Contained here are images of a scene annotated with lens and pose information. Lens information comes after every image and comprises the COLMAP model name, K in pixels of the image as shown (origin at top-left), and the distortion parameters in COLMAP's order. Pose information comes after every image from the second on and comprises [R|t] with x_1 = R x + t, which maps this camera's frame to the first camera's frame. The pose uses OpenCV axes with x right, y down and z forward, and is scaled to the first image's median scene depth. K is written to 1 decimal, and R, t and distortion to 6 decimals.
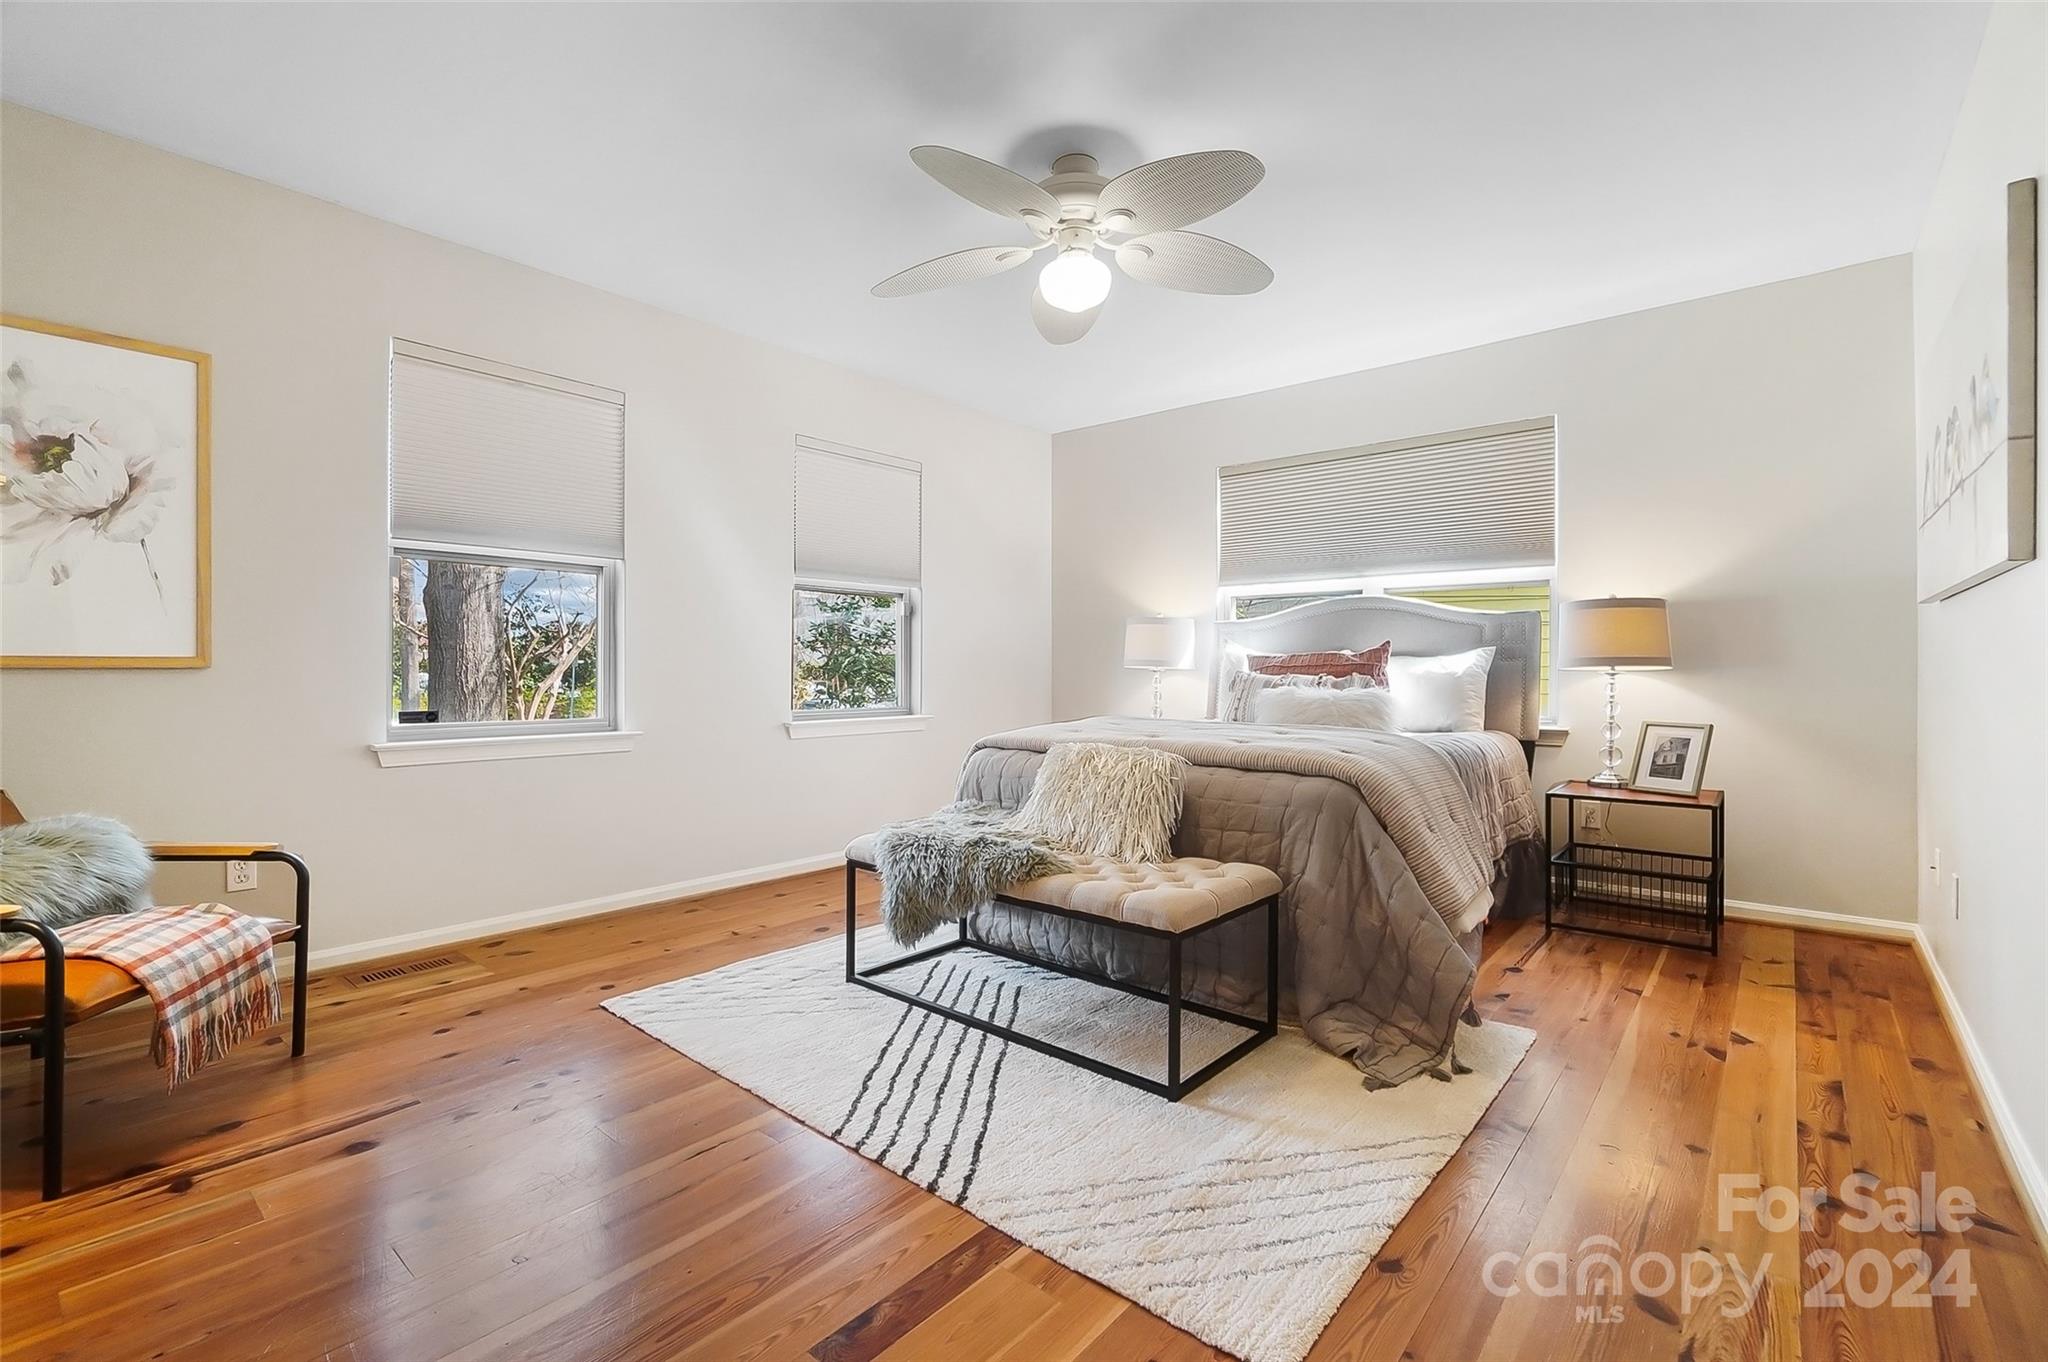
lens RADIAL K [[896.5, 0, 1031.0], [0, 896.5, 668.8], [0, 0, 1]] dist [-0.002624, 0.000497]
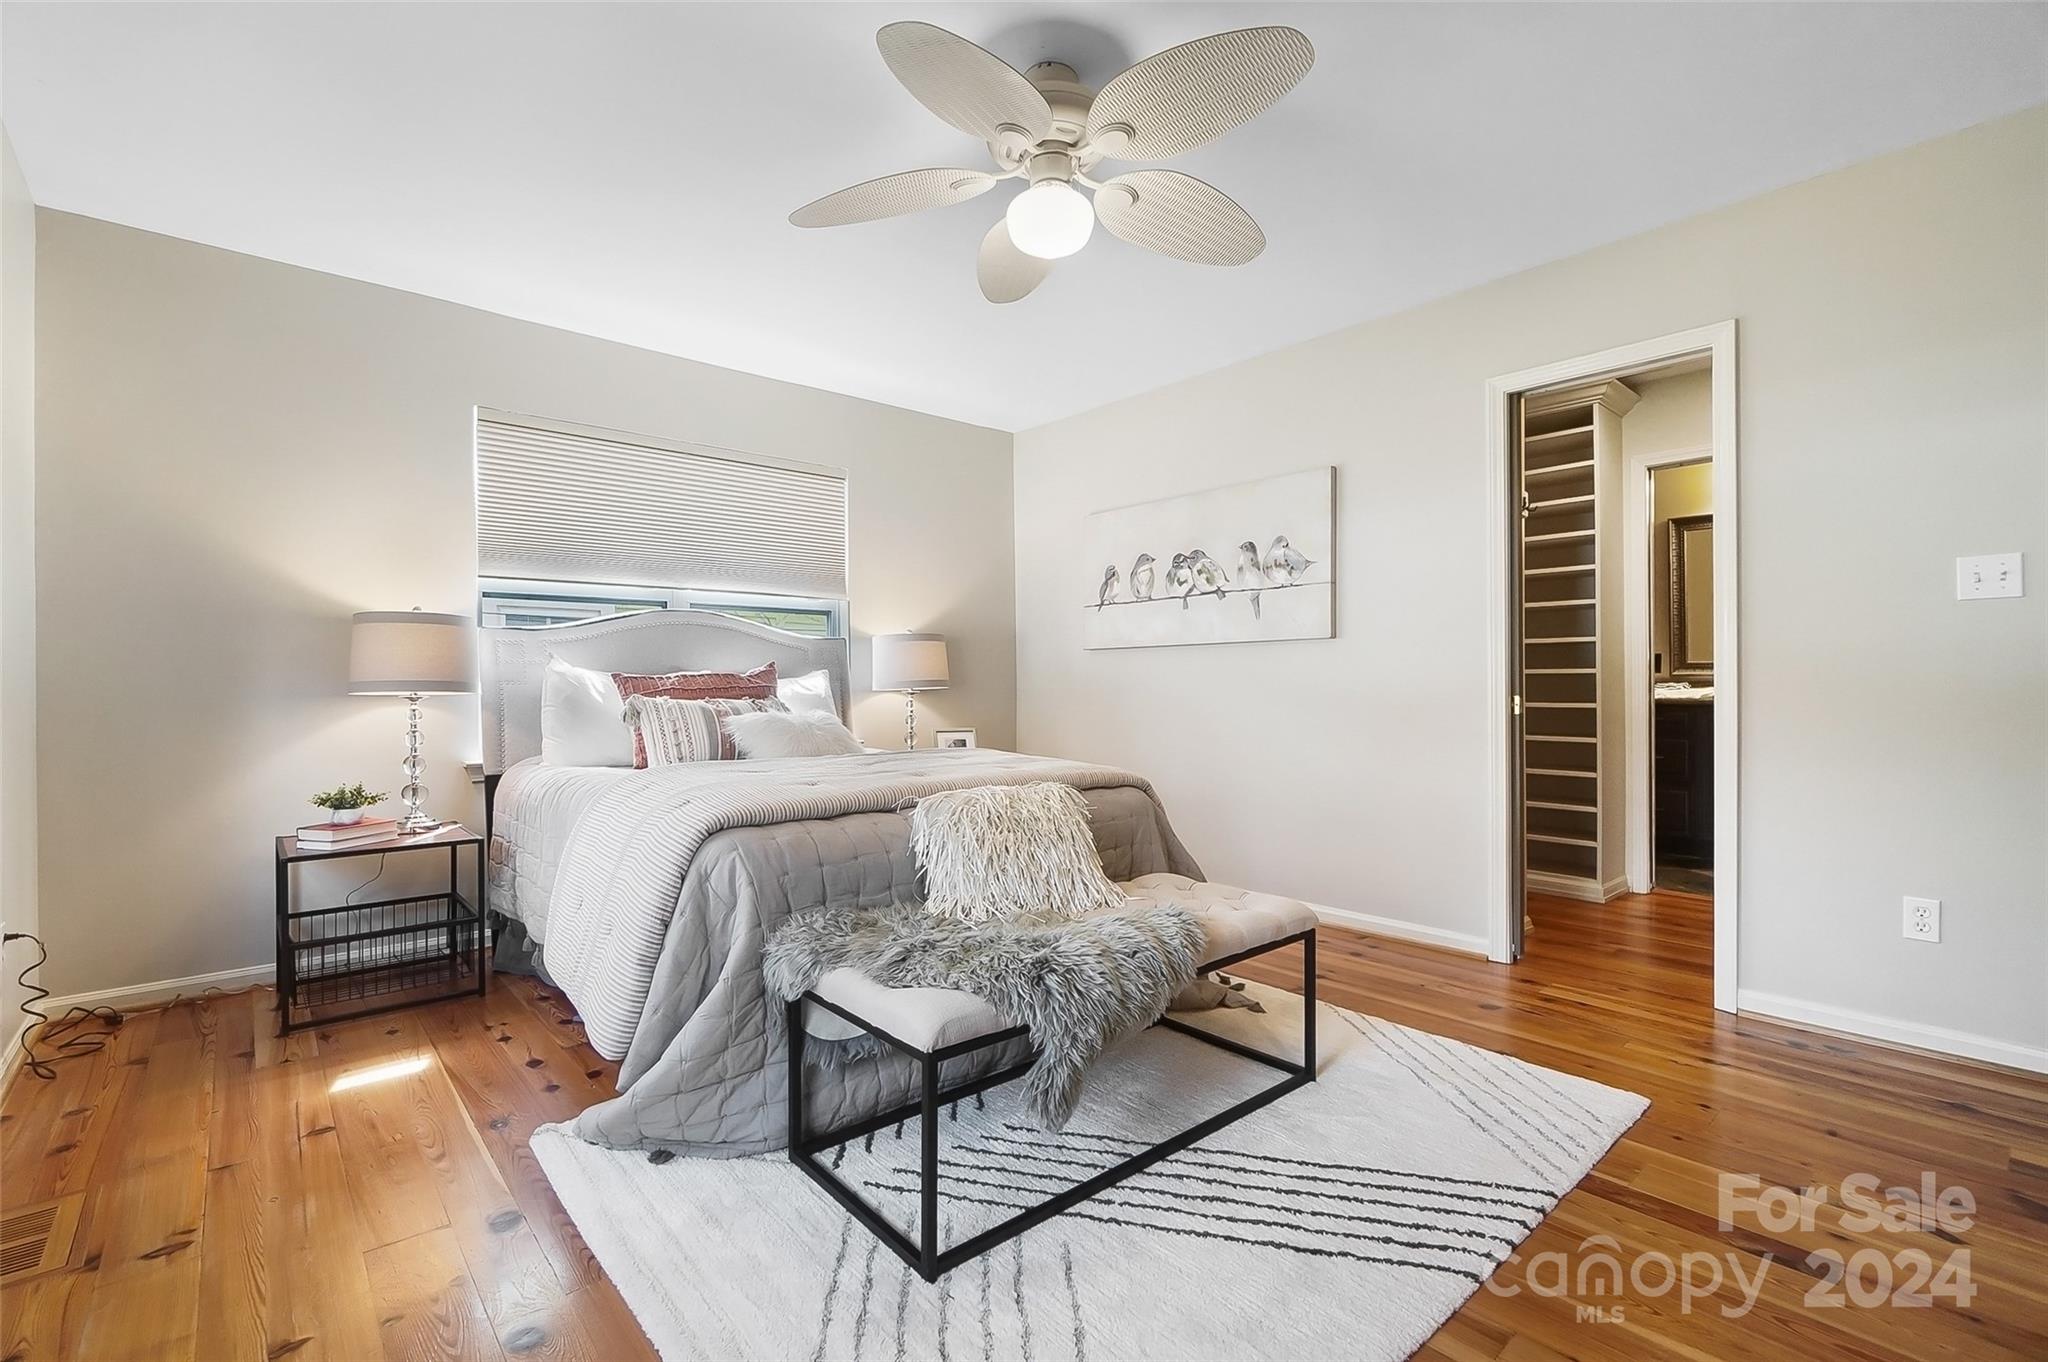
lens RADIAL K [[896.5, 0, 1028.4], [0, 896.5, 689.6], [0, 0, 1]] dist [-0.002624, 0.000497]
pose [[0.157899, 0.000266, 0.987455, -0.805535], [0.004000, 0.999992, -0.000909, -0.003301], [-0.987447, 0.004093, 0.157896, 0.951798]]
